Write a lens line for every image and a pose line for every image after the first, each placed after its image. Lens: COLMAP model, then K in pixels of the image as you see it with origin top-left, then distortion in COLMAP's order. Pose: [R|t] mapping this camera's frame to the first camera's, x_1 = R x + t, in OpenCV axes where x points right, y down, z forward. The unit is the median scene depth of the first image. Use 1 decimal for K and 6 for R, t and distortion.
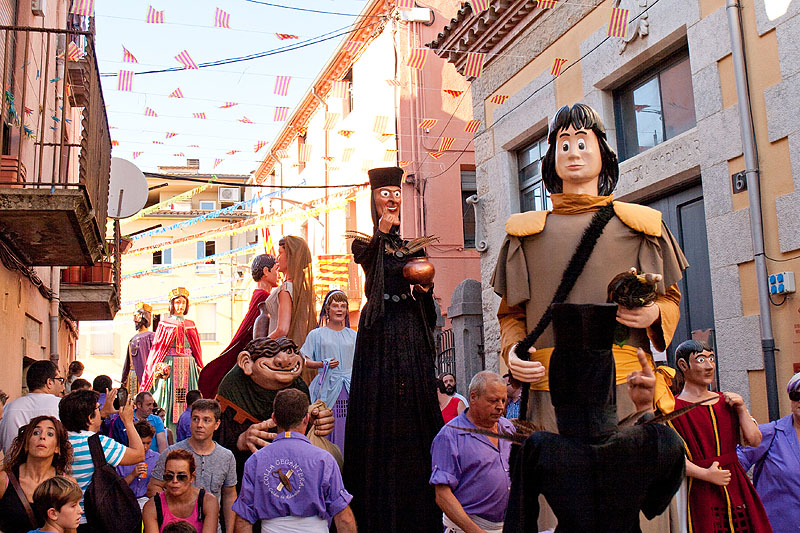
lens RADIAL K [[896.5, 0, 398.5], [0, 896.5, 245.8], [0, 0, 1]] dist [-0.120880, 0.091239]
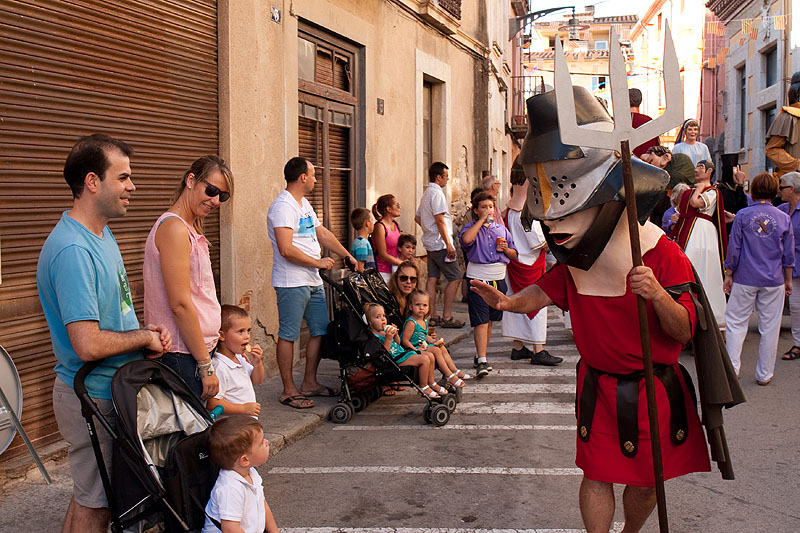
lens RADIAL K [[896.5, 0, 398.5], [0, 896.5, 245.8], [0, 0, 1]] dist [-0.120880, 0.091239]
pose [[0.902477, 0.056326, -0.427039, 0.125955], [0.039375, 0.976474, 0.212008, -0.069967], [0.428935, -0.208147, 0.879028, -0.457613]]
